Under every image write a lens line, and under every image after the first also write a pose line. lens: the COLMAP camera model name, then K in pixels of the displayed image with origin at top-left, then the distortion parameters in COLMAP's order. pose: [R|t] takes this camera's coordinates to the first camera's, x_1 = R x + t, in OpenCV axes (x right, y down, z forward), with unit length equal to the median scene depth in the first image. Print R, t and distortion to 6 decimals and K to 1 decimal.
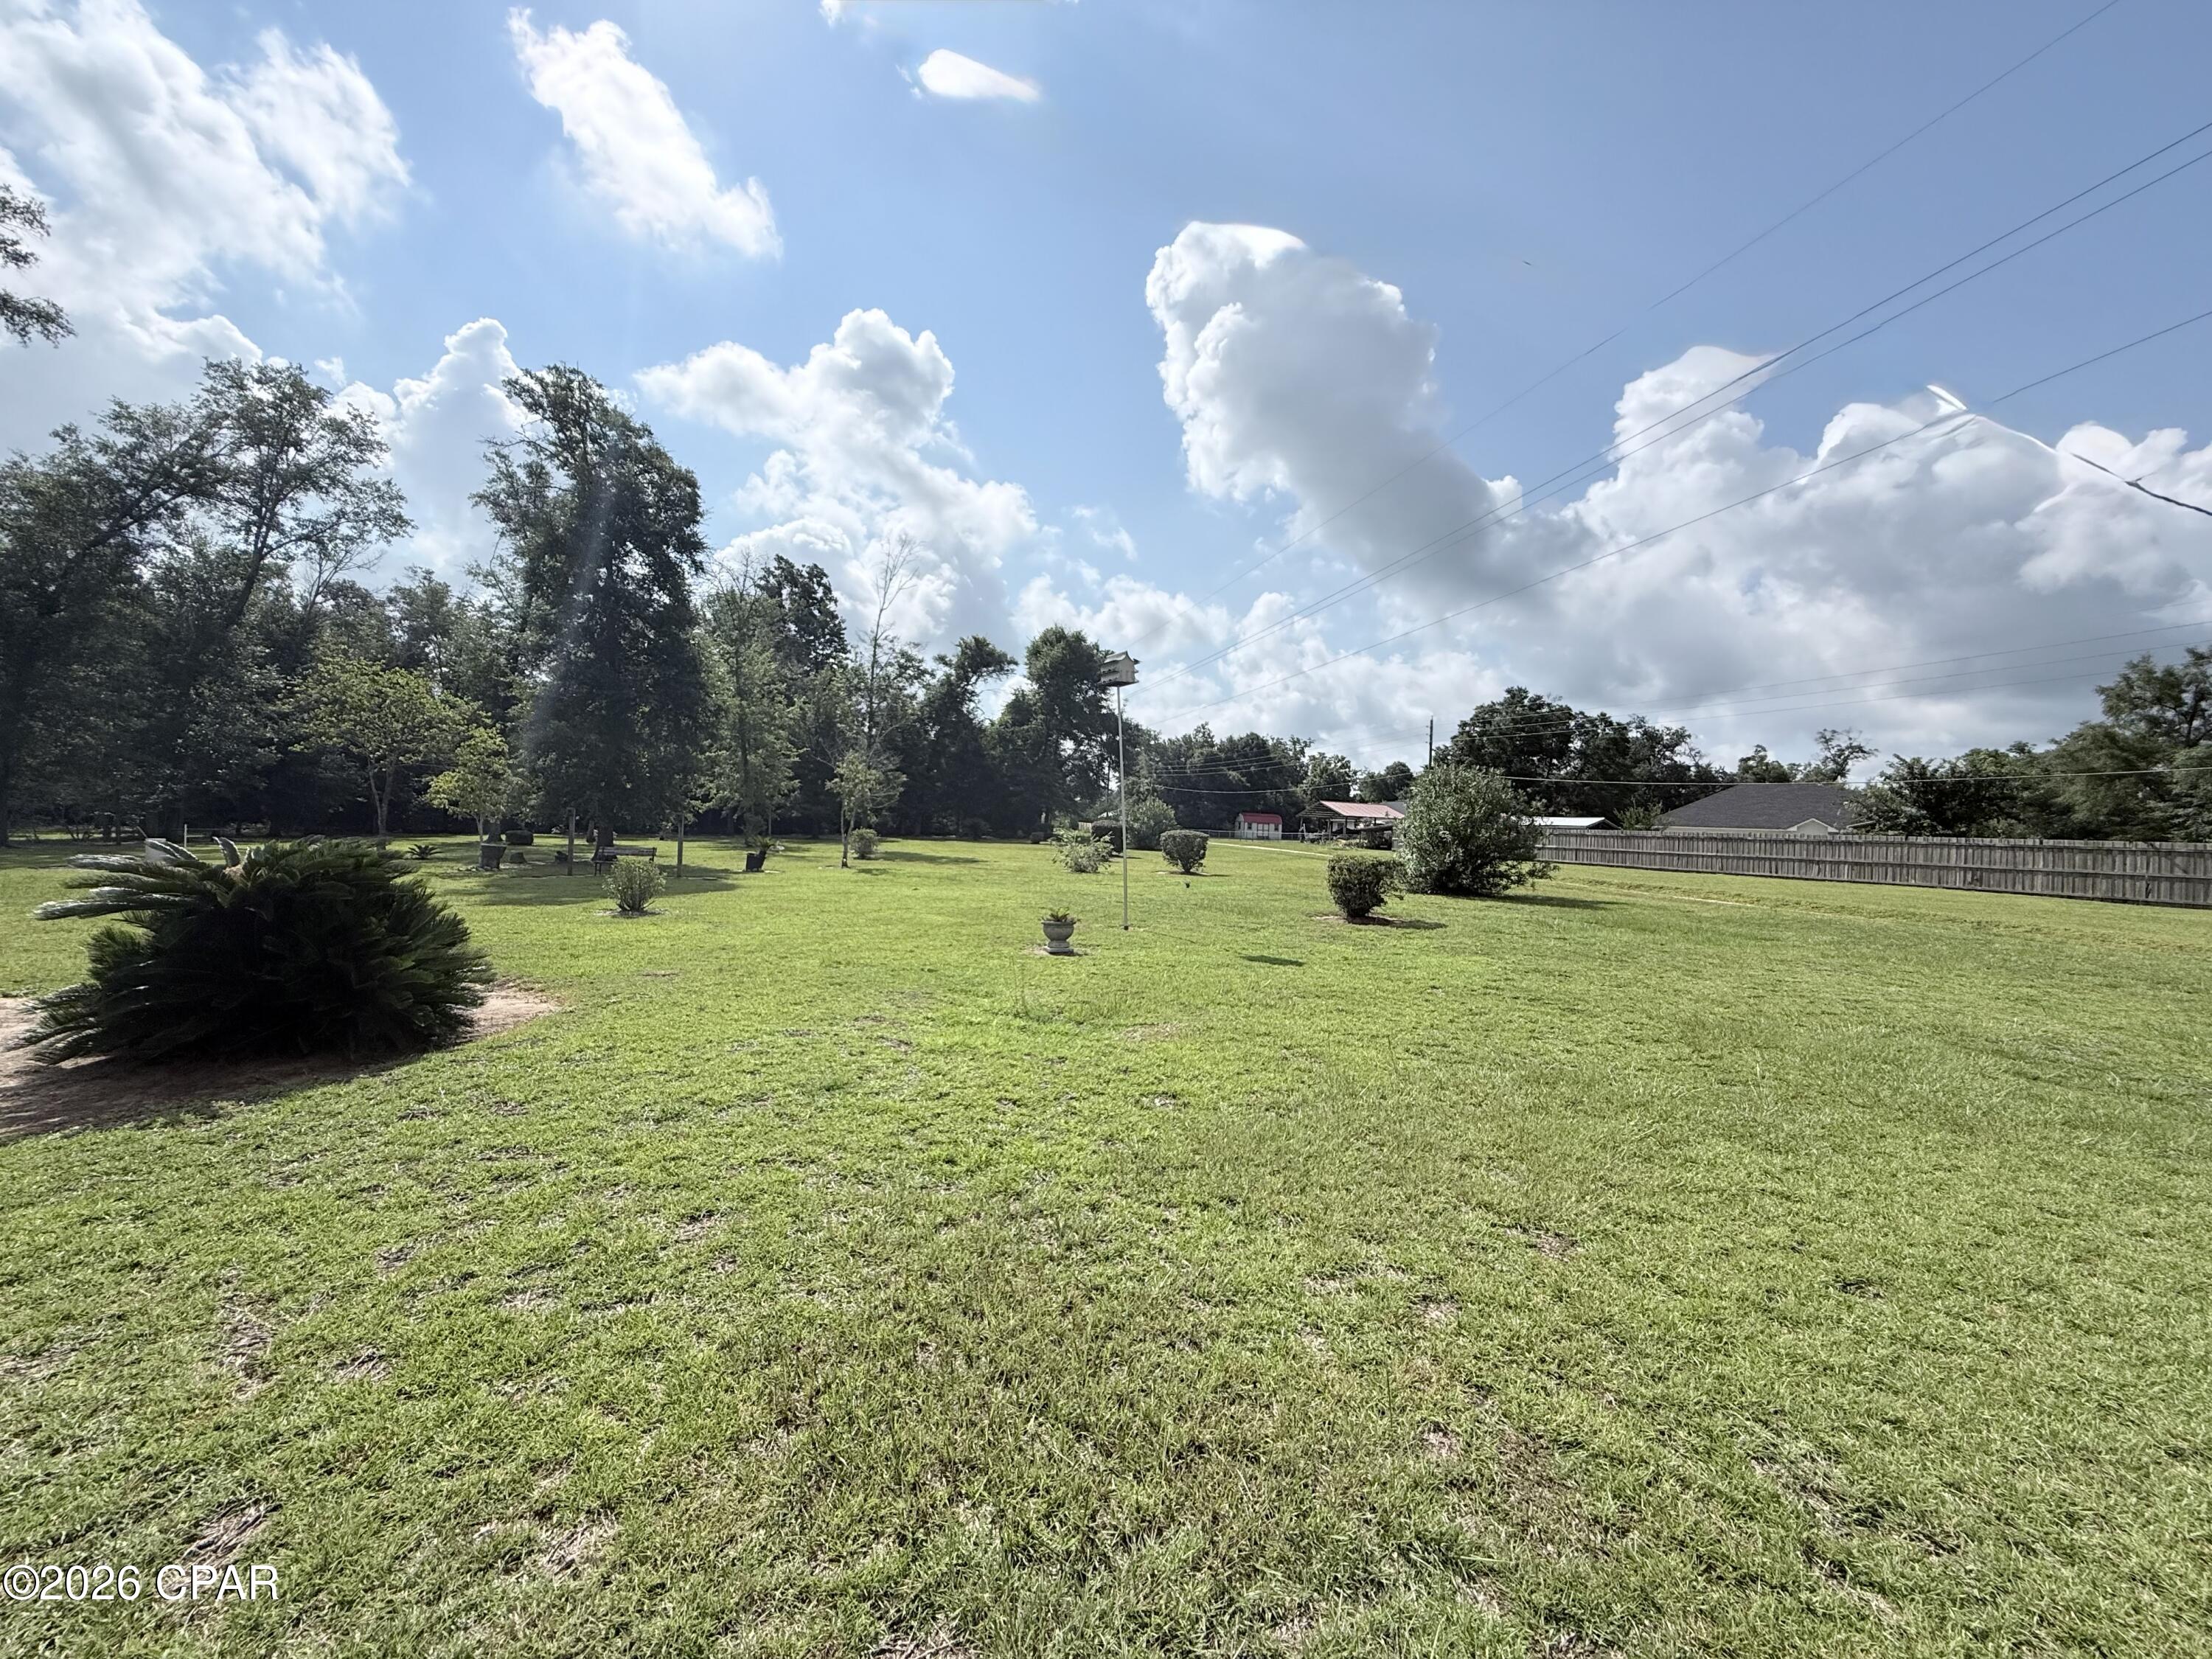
lens RADIAL K [[883.7, 0, 1101.1], [0, 883.7, 826.1], [0, 0, 1]] dist [-0.000405, 0.000853]
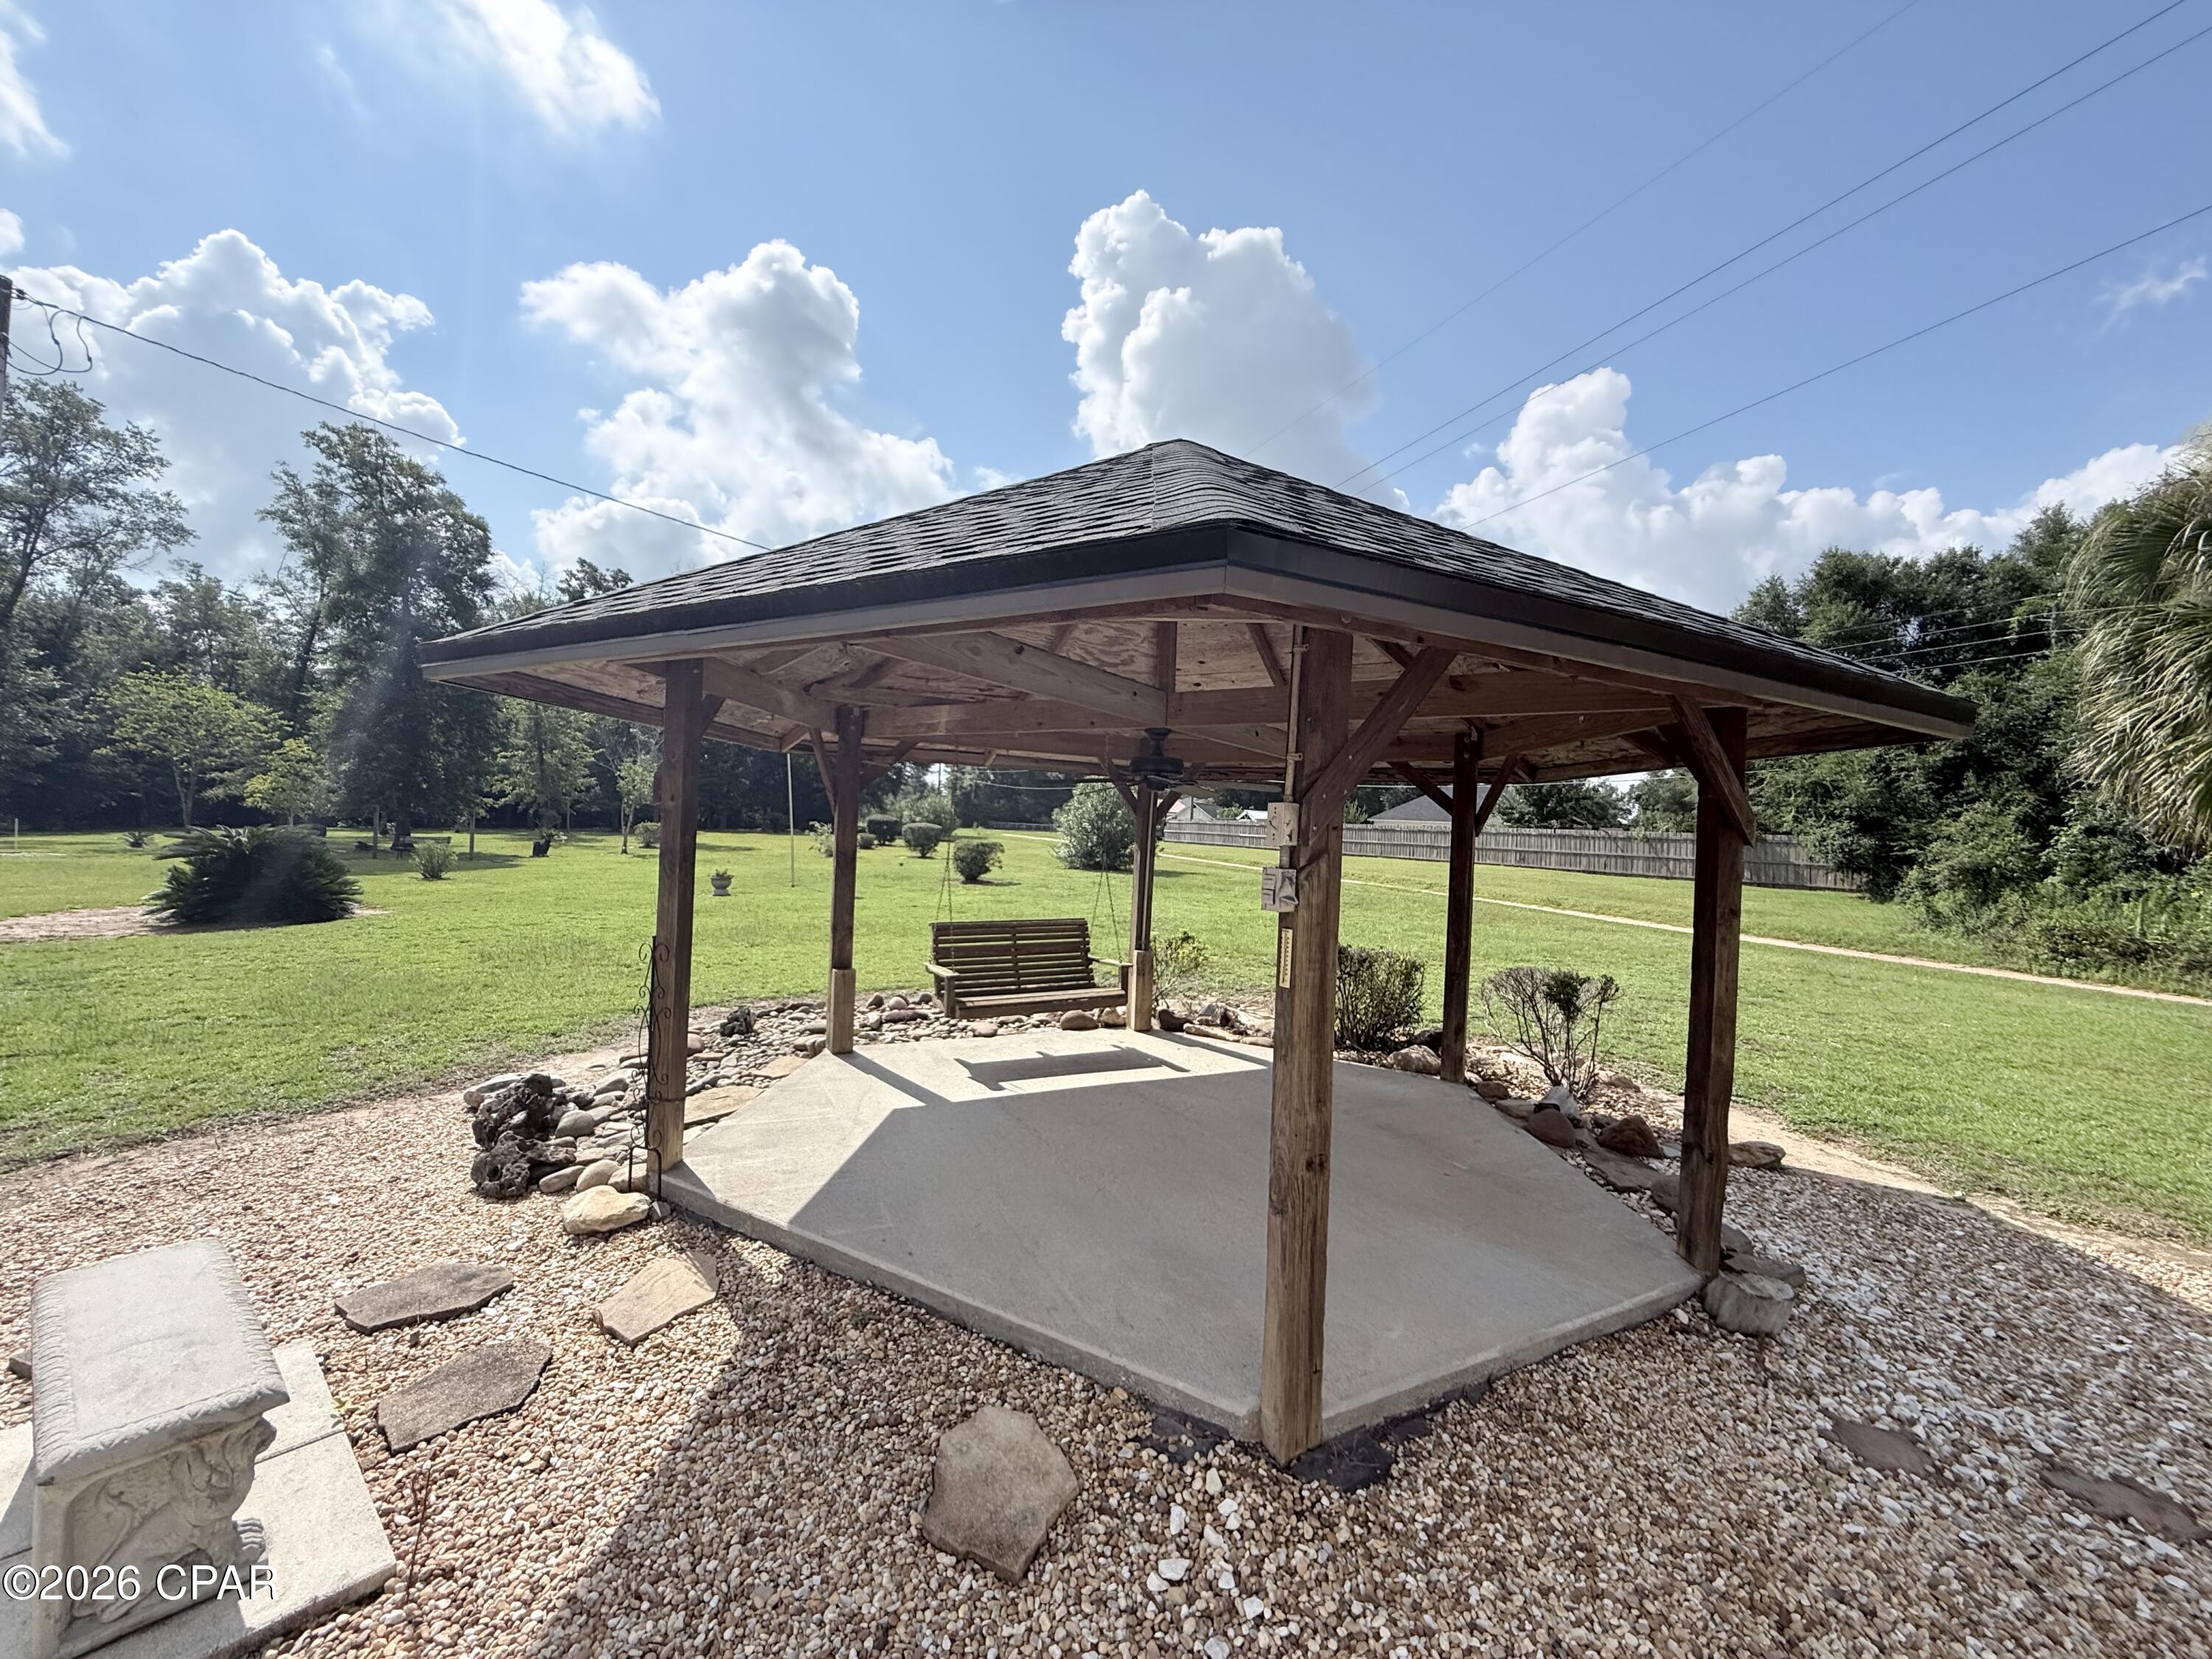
lens RADIAL K [[883.7, 0, 1101.1], [0, 883.7, 826.1], [0, 0, 1]] dist [-0.000405, 0.000853]
pose [[0.986187, -0.001235, 0.165632, 0.123754], [0.000052, 0.999974, 0.007147, 0.000121], [-0.165636, -0.007040, 0.986162, -0.241778]]
